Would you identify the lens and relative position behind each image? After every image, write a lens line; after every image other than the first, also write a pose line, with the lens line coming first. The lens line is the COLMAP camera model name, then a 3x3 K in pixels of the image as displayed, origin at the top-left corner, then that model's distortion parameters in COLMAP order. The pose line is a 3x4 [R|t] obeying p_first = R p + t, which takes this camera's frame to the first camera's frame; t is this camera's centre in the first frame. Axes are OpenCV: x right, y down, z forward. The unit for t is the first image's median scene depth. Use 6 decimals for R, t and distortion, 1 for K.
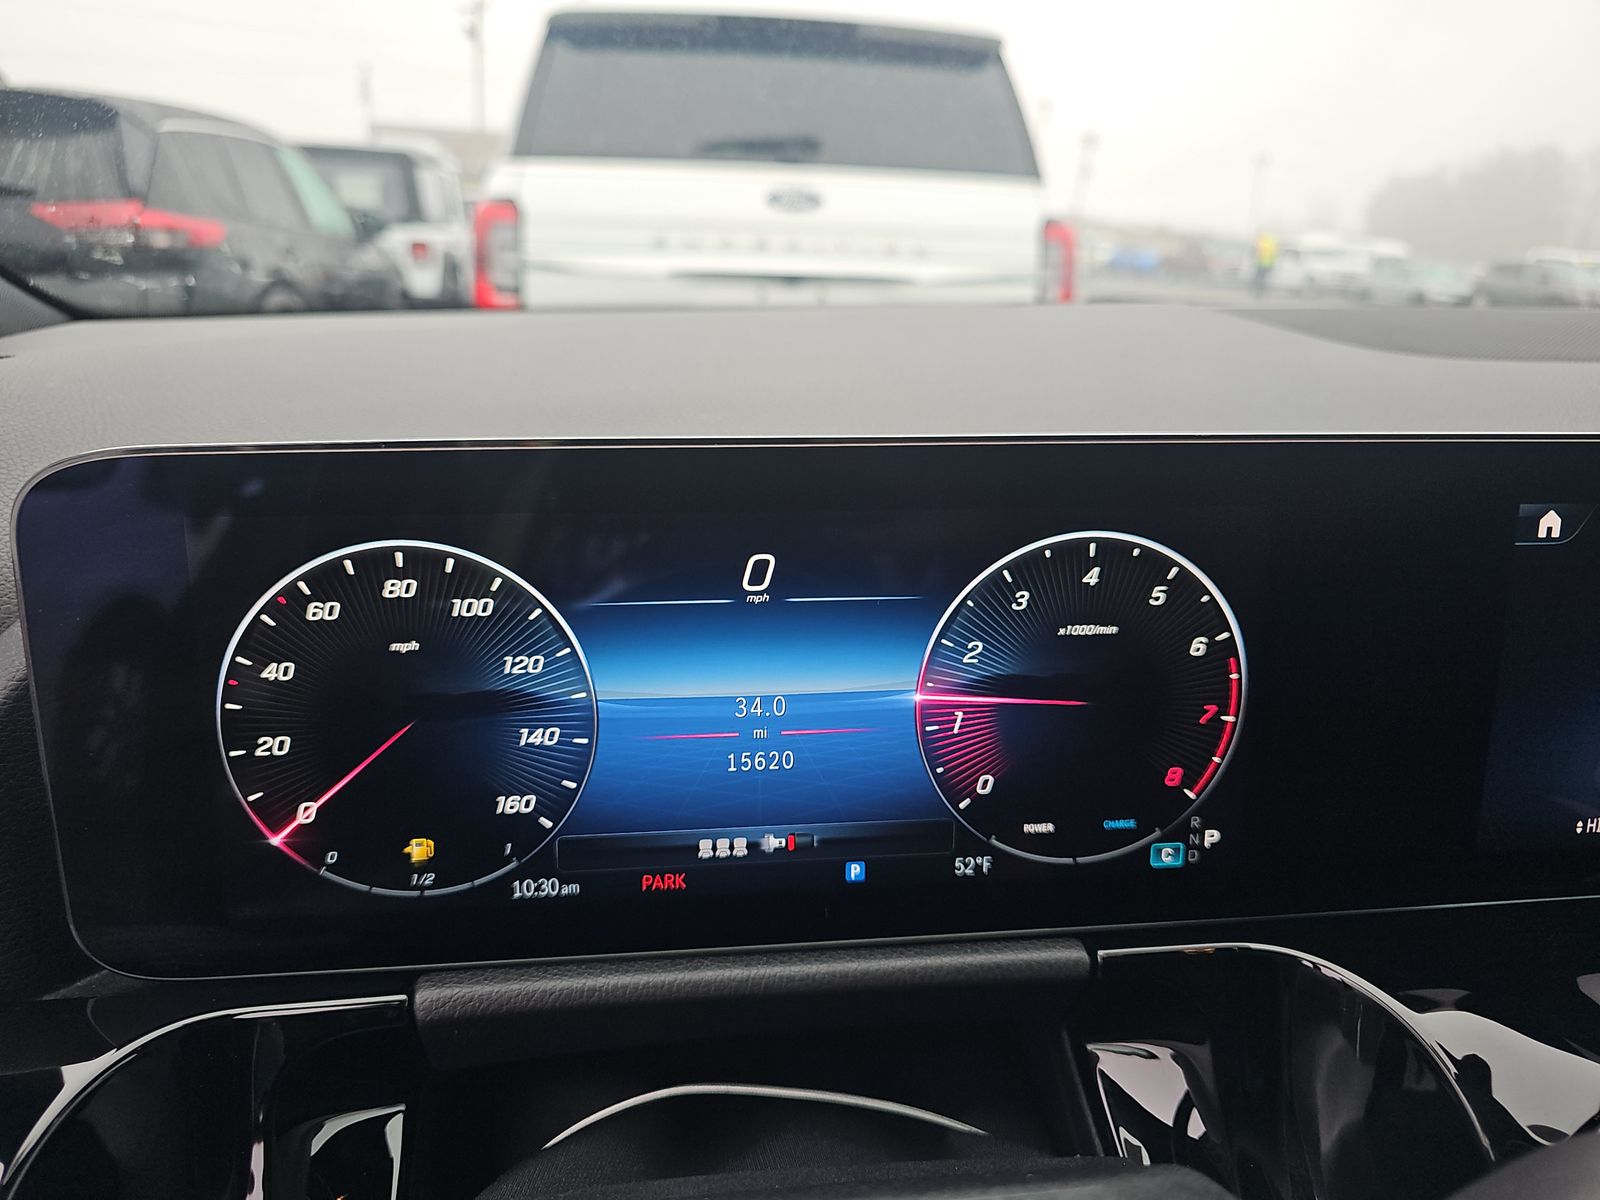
lens RADIAL K [[1075.0, 0, 805.3], [0, 1075.0, 608.1], [0, 0, 1]] dist [0.034905, -0.017070]
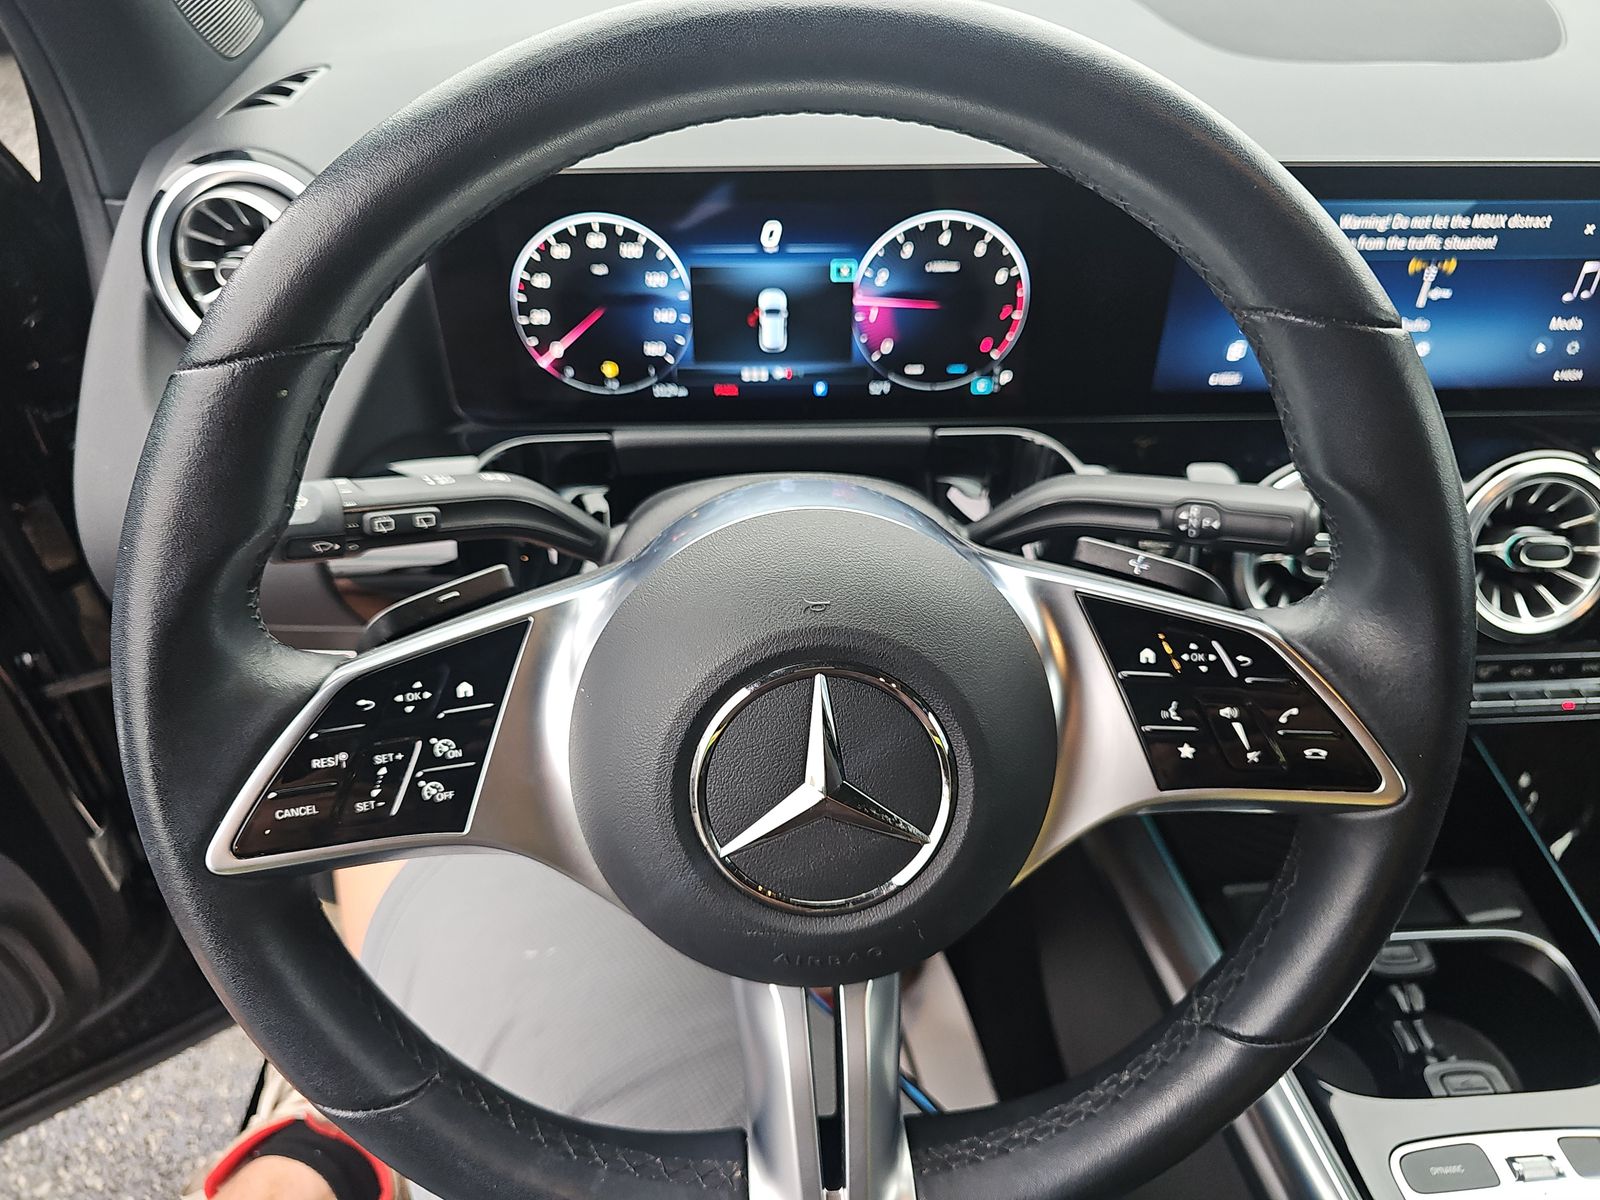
lens RADIAL K [[1075.0, 0, 796.0], [0, 1075.0, 600.3], [0, 0, 1]] dist [0.034905, -0.017070]
pose [[0.996076, 0.047504, -0.074672, 0.177287], [-0.014943, 0.921897, 0.387147, -0.177478], [0.087231, -0.384512, 0.918989, -1.050753]]
